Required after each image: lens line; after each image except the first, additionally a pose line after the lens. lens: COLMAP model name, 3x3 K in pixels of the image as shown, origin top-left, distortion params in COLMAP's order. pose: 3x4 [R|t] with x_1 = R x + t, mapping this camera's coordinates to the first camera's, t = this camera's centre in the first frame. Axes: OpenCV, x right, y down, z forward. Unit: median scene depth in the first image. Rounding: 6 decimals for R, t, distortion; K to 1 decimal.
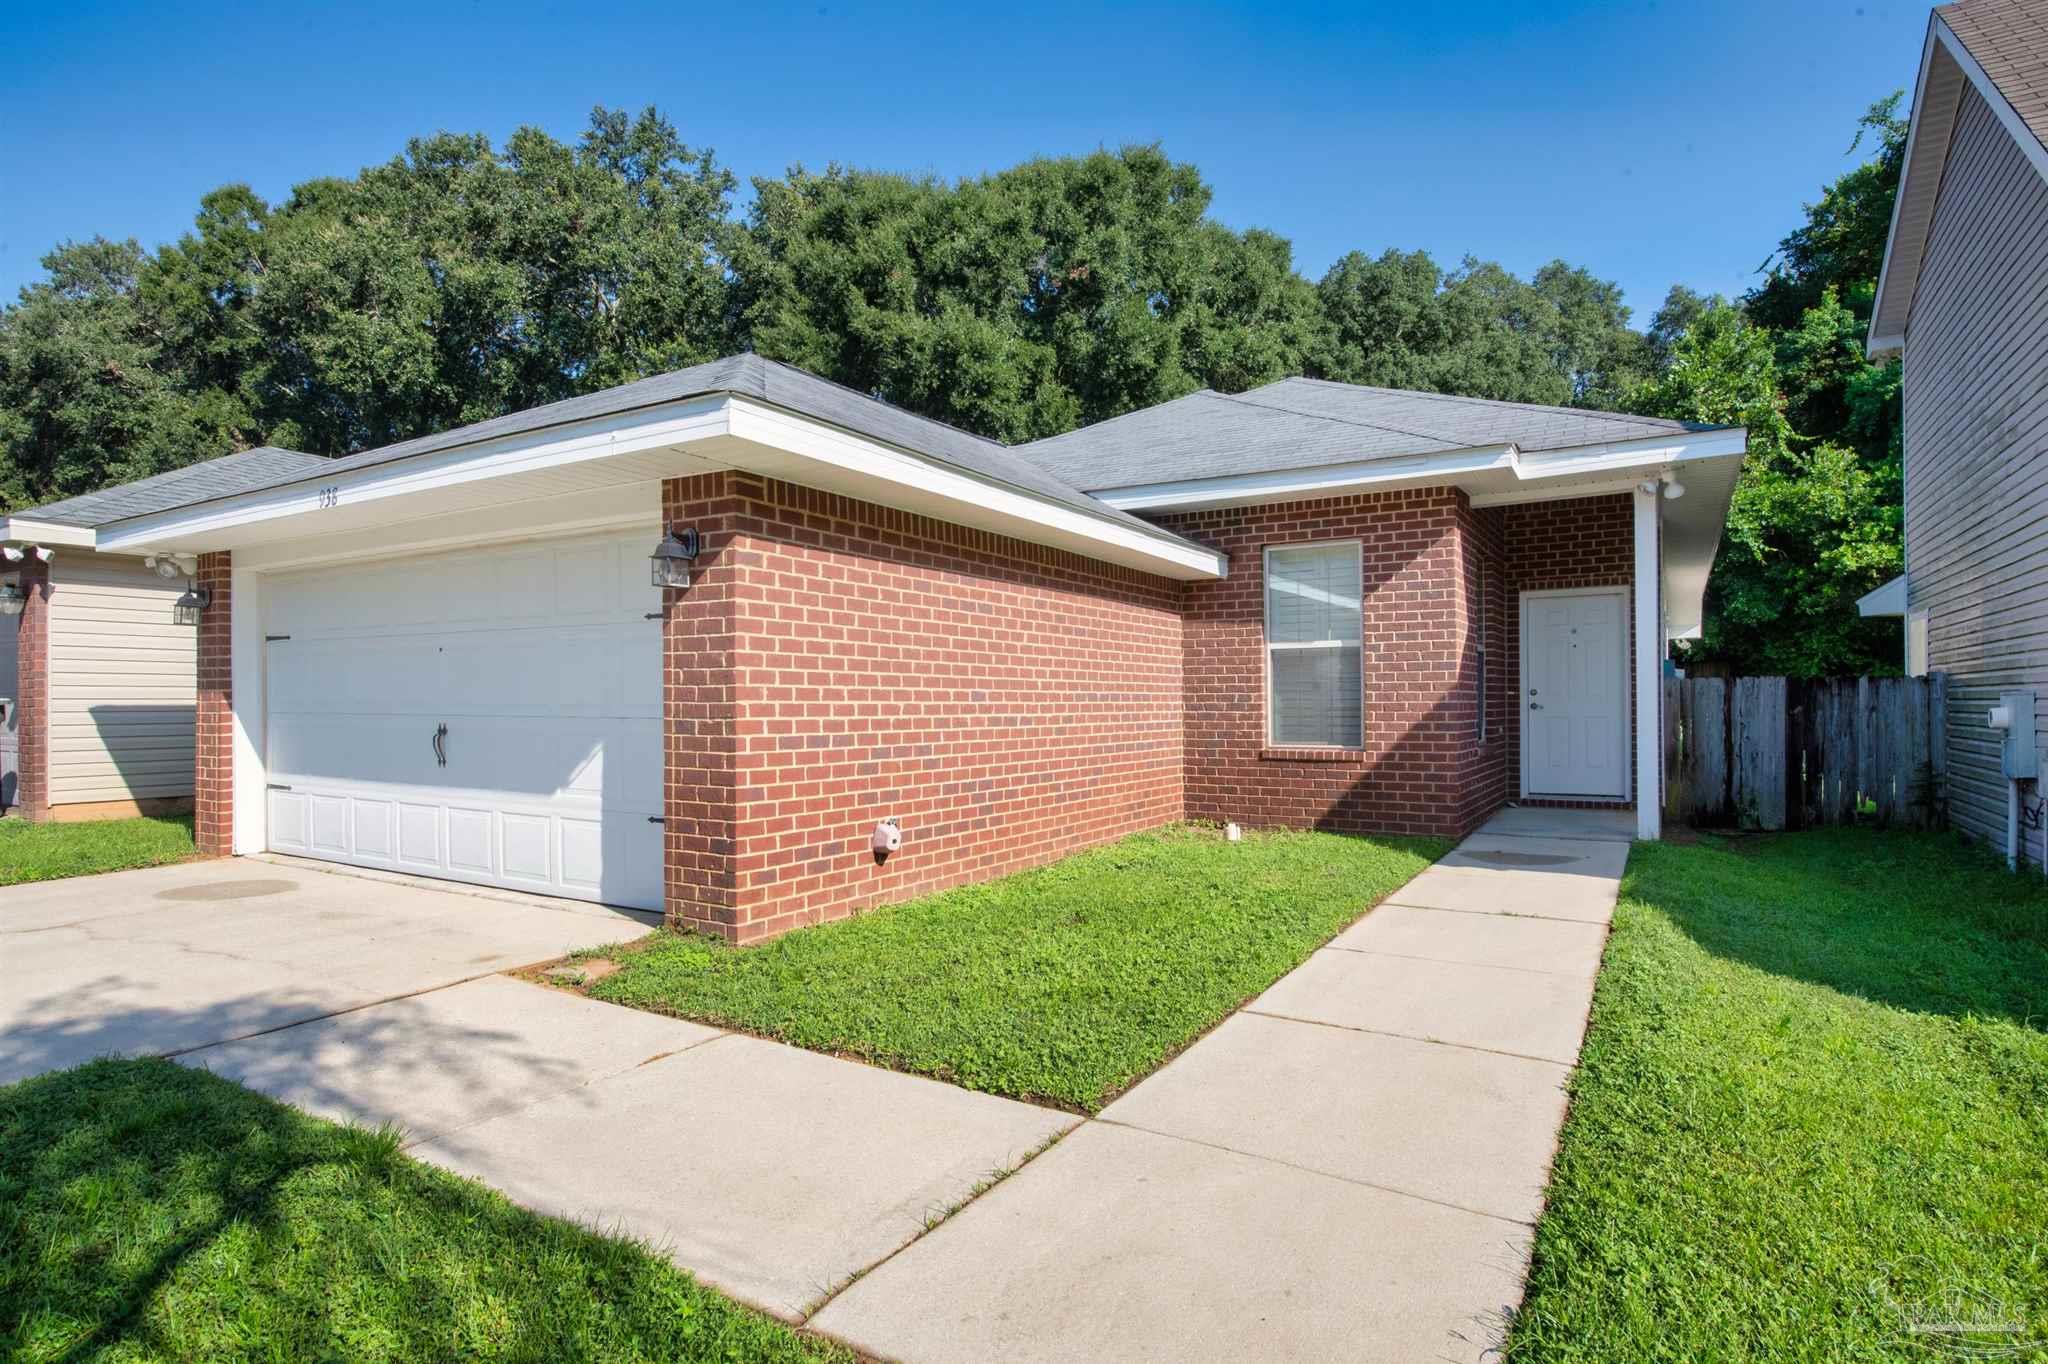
lens RADIAL K [[1065.5, 0, 1006.9], [0, 1065.5, 669.0], [0, 0, 1]] dist [0.013677, -0.011768]
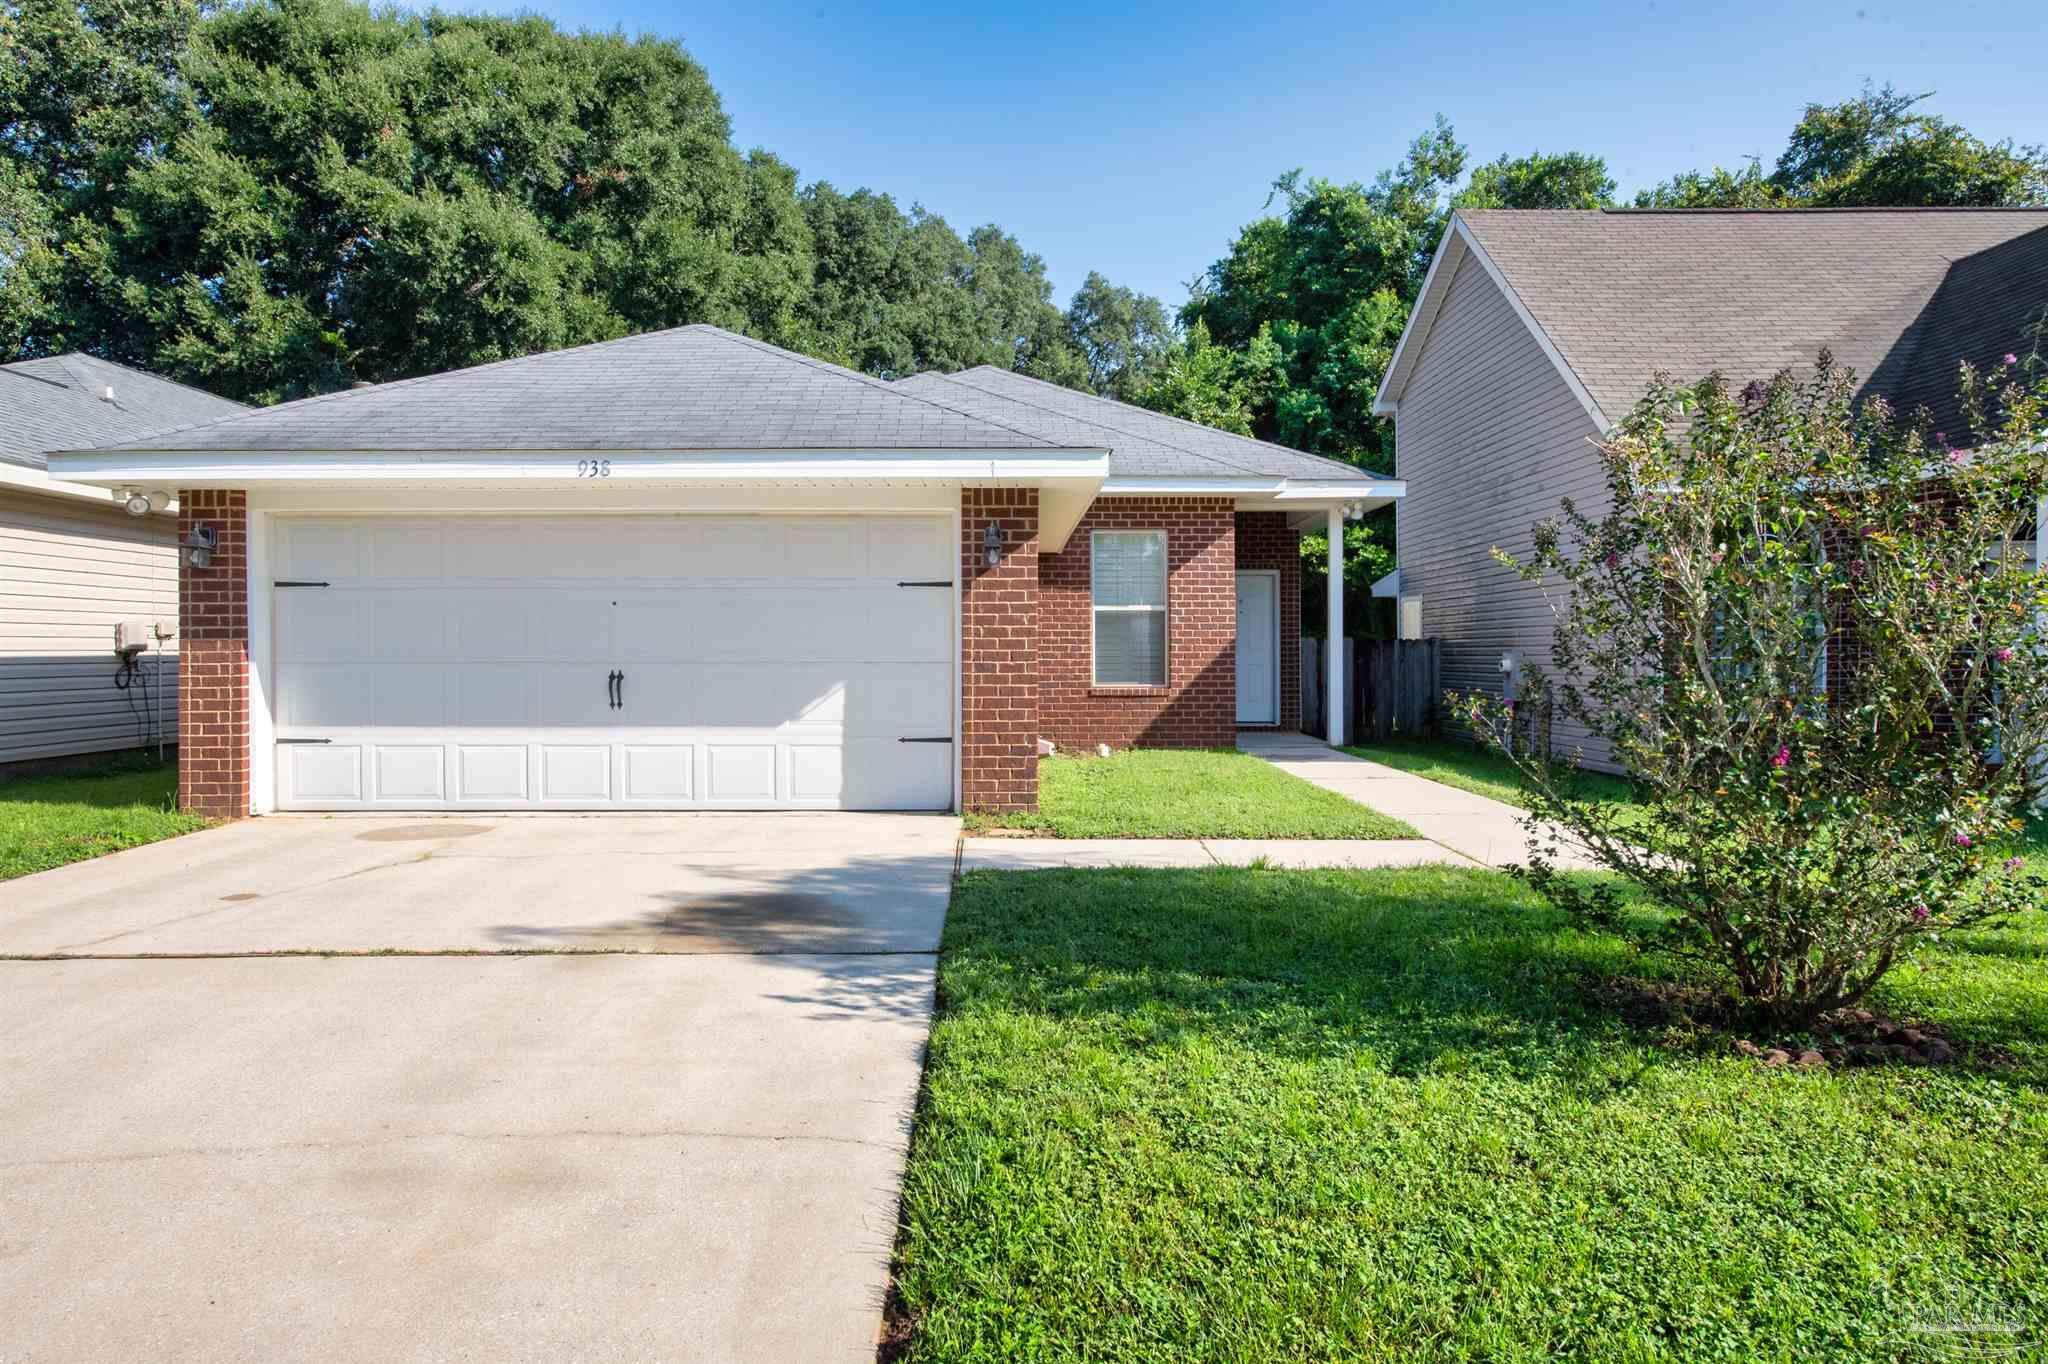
lens RADIAL K [[1246.4, 0, 985.3], [0, 1246.4, 726.6], [0, 0, 1]] dist [-0.080033, 0.048902]
pose [[0.852580, -0.028788, 0.521804, -0.645213], [-0.017551, 0.996341, 0.083646, -0.002507], [-0.522302, -0.080473, 0.848955, -0.210297]]
